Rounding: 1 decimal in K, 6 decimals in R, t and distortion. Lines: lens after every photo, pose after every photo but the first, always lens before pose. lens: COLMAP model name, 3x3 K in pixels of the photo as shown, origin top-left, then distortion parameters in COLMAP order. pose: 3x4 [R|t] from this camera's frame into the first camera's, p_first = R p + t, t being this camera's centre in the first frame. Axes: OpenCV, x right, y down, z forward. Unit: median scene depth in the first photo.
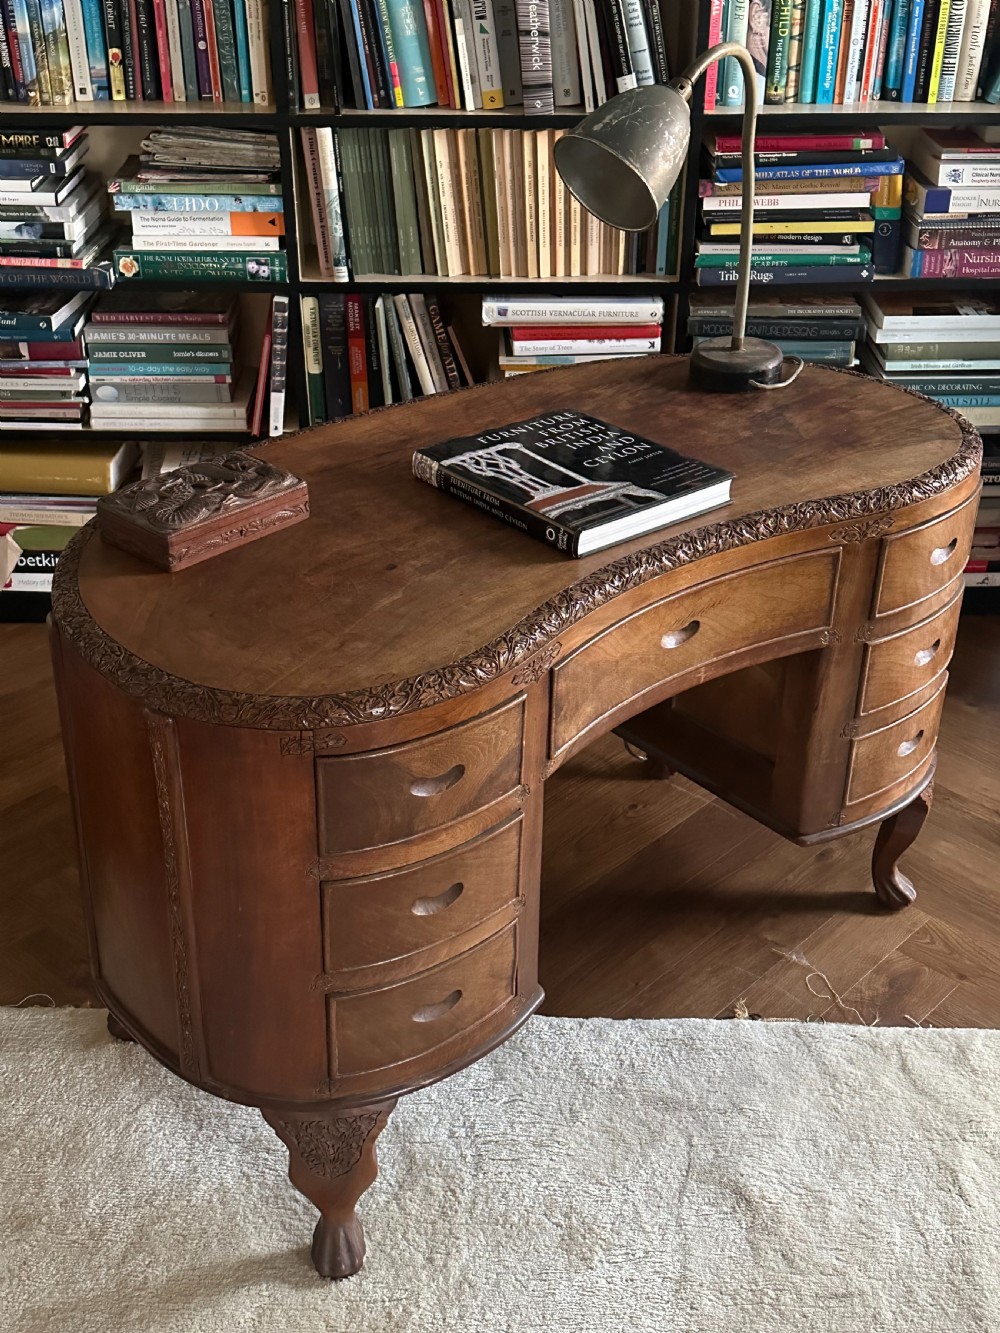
lens RADIAL K [[1549.6, 0, 504.9], [0, 1549.6, 680.4], [0, 0, 1]] dist [0.216381, -0.499471]
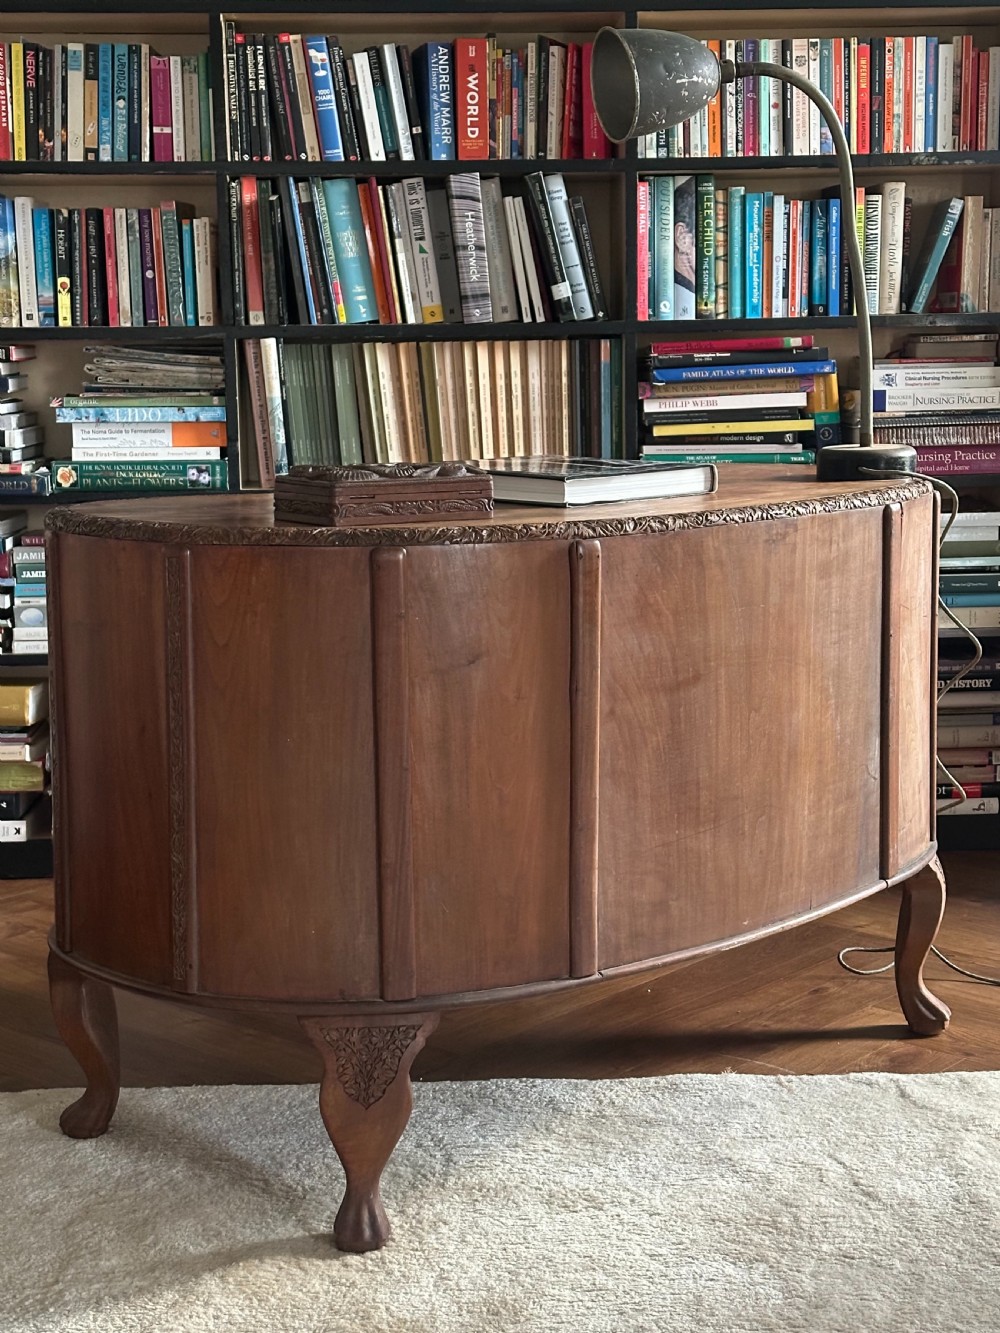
lens RADIAL K [[2095.8, 0, 508.2], [0, 2095.8, 682.6], [0, 0, 1]] dist [0.171421, -0.198087]
pose [[0.999021, -0.025767, 0.035947, -0.014204], [0.037244, 0.928472, -0.369531, 0.364072], [-0.023854, 0.370508, 0.928523, -0.187520]]
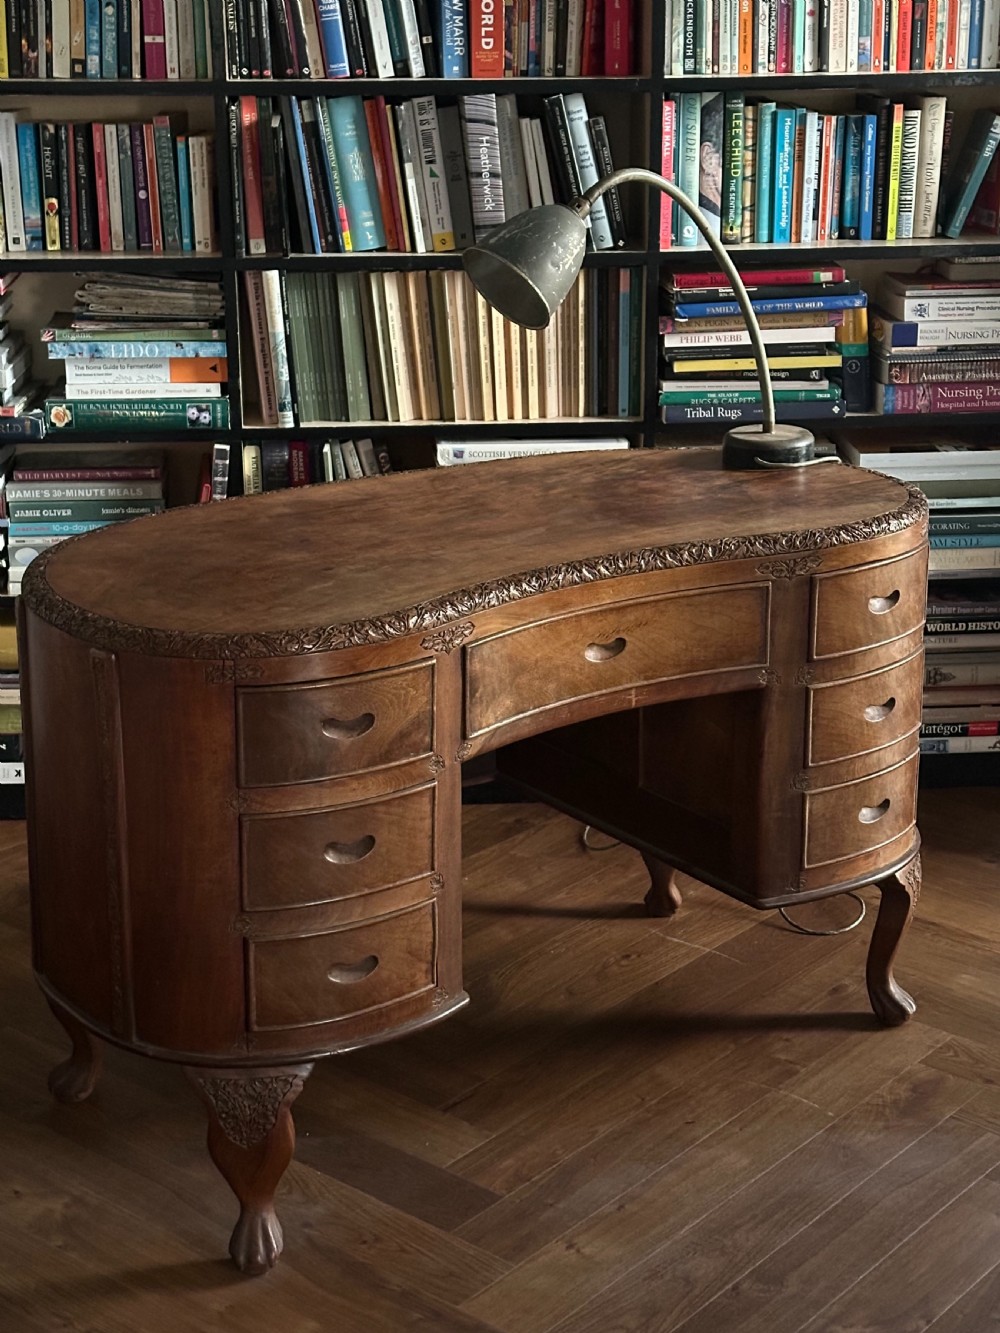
lens RADIAL K [[2171.9, 0, 499.9], [0, 2171.9, 682.3], [0, 0, 1]] dist [0.164075, -0.166595]
pose [[0.998444, -0.026885, 0.048861, -0.046169], [0.037108, 0.974297, -0.222189, 0.197442], [-0.041631, 0.223656, 0.973779, -0.252920]]
